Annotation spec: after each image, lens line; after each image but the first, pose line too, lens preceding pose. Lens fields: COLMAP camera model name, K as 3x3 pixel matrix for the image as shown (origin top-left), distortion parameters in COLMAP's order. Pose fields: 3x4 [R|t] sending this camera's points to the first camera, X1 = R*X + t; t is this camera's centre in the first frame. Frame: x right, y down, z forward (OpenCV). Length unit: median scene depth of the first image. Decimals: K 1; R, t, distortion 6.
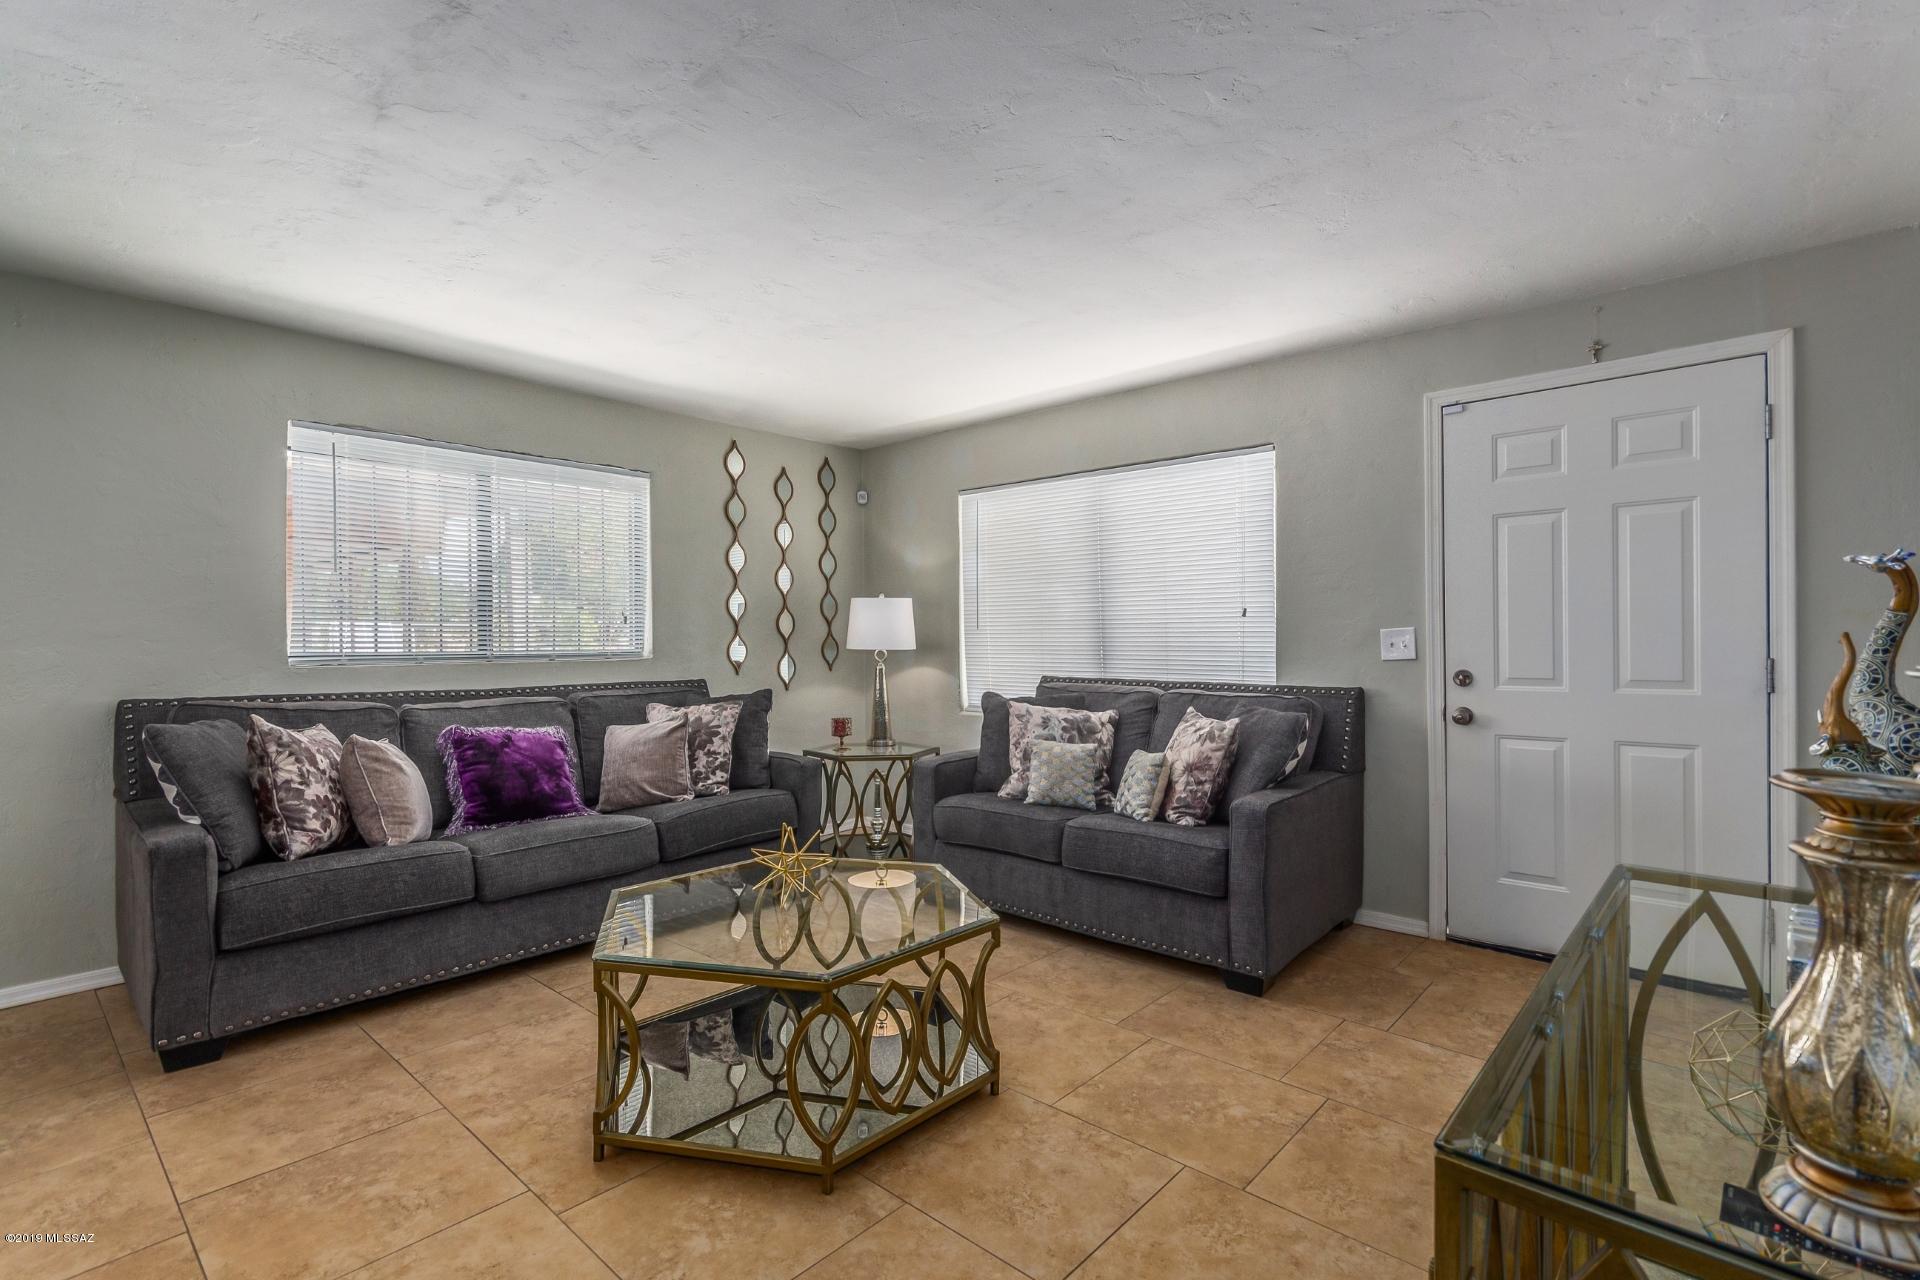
lens RADIAL K [[897.3, 0, 955.5], [0, 897.3, 640.9], [0, 0, 1]] dist [0.001053, -0.000079]
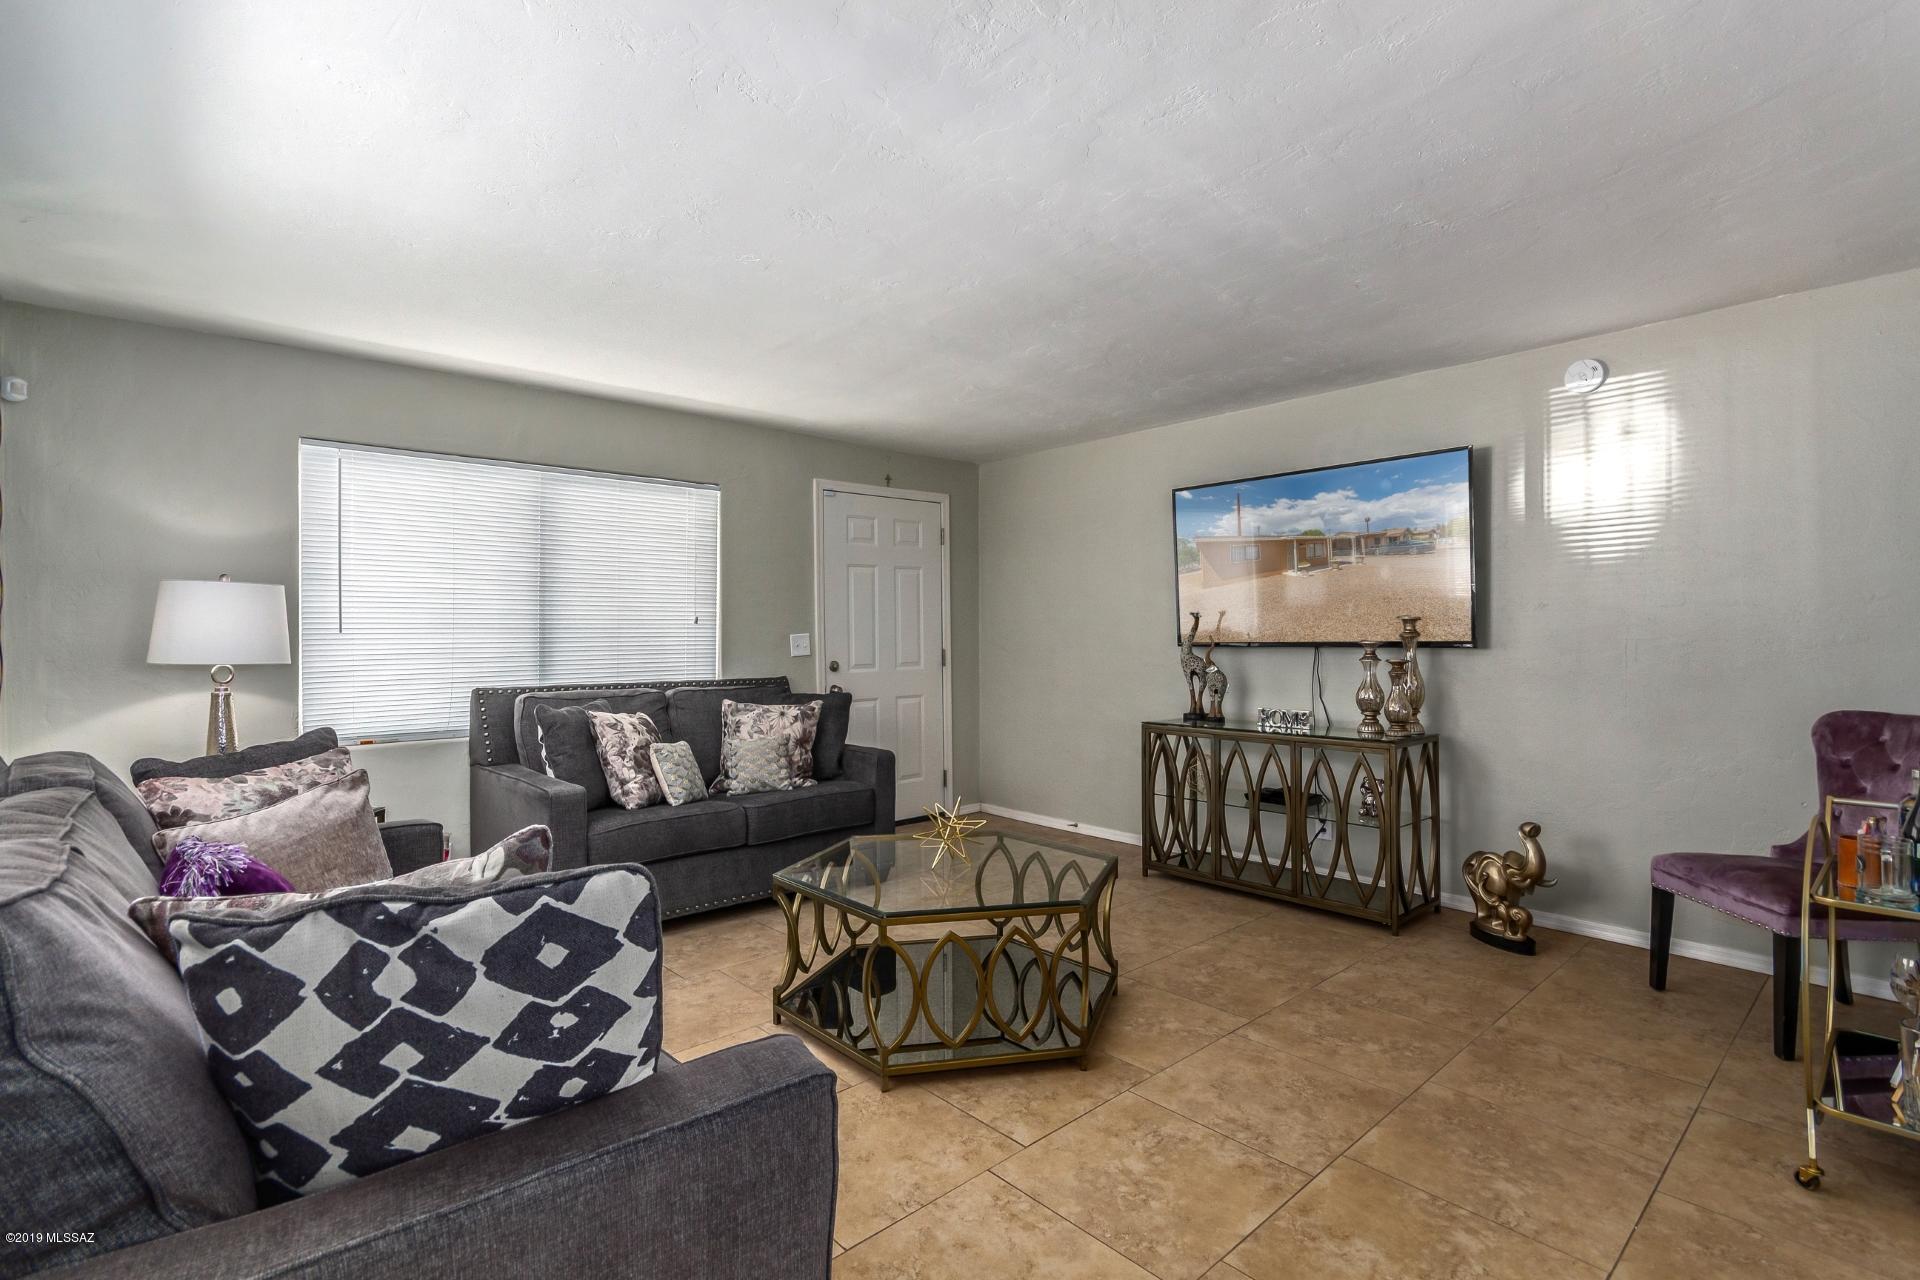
lens RADIAL K [[897.3, 0, 955.5], [0, 897.3, 640.9], [0, 0, 1]] dist [0.001053, -0.000079]
pose [[0.102226, 0.004496, 0.994751, -0.989177], [0.019459, 0.999789, -0.006519, 0.012187], [-0.994571, 0.020024, 0.102117, 0.643268]]
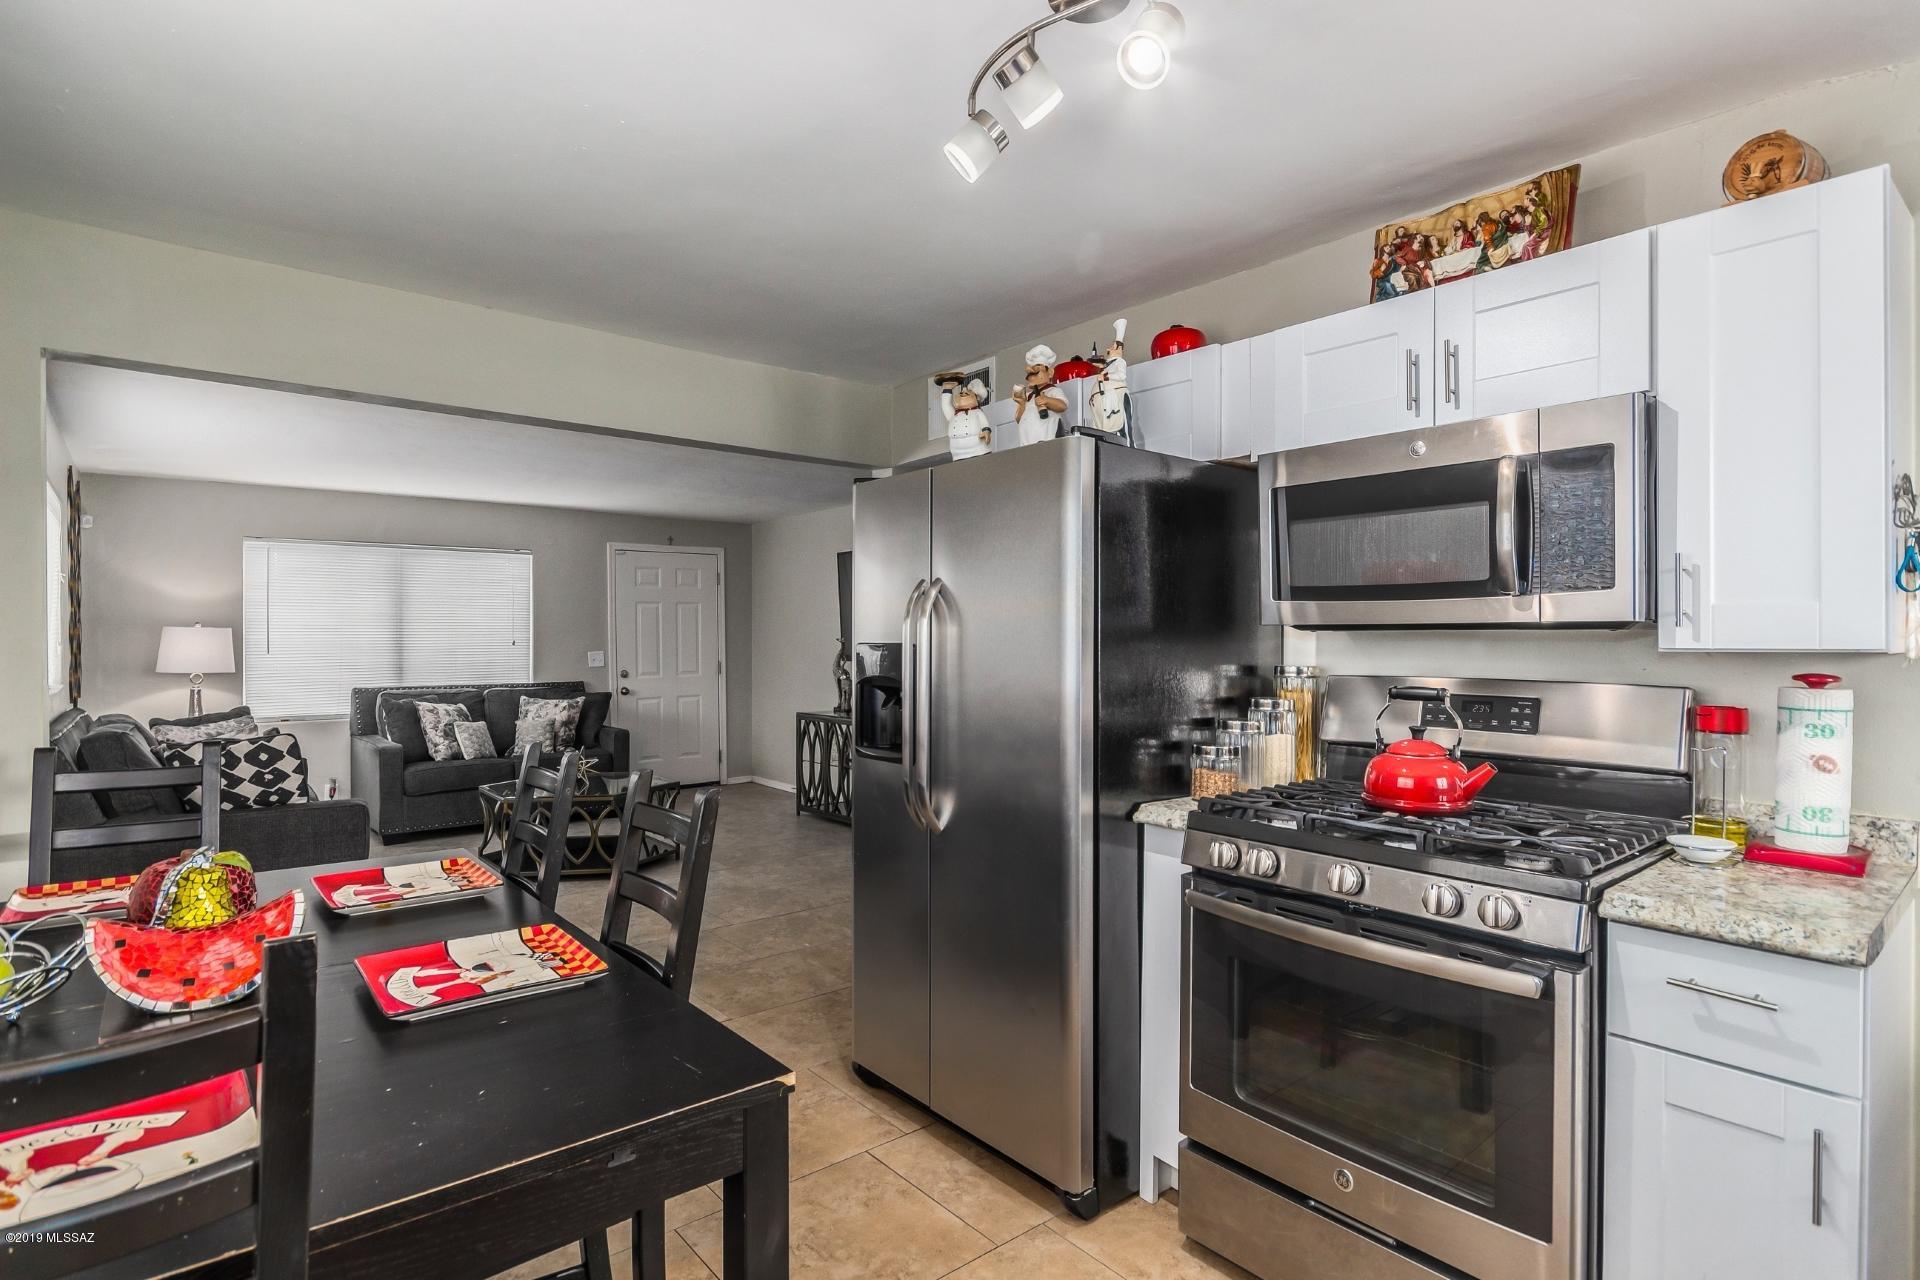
lens RADIAL K [[969.8, 0, 966.2], [0, 969.8, 644.8], [0, 0, 1]] dist [-0.000788, -0.000589]
pose [[0.138823, 0.004224, 0.990308, -1.727660], [0.016724, 0.999838, -0.006609, -0.000796], [-0.990176, 0.017479, 0.138730, -0.174218]]
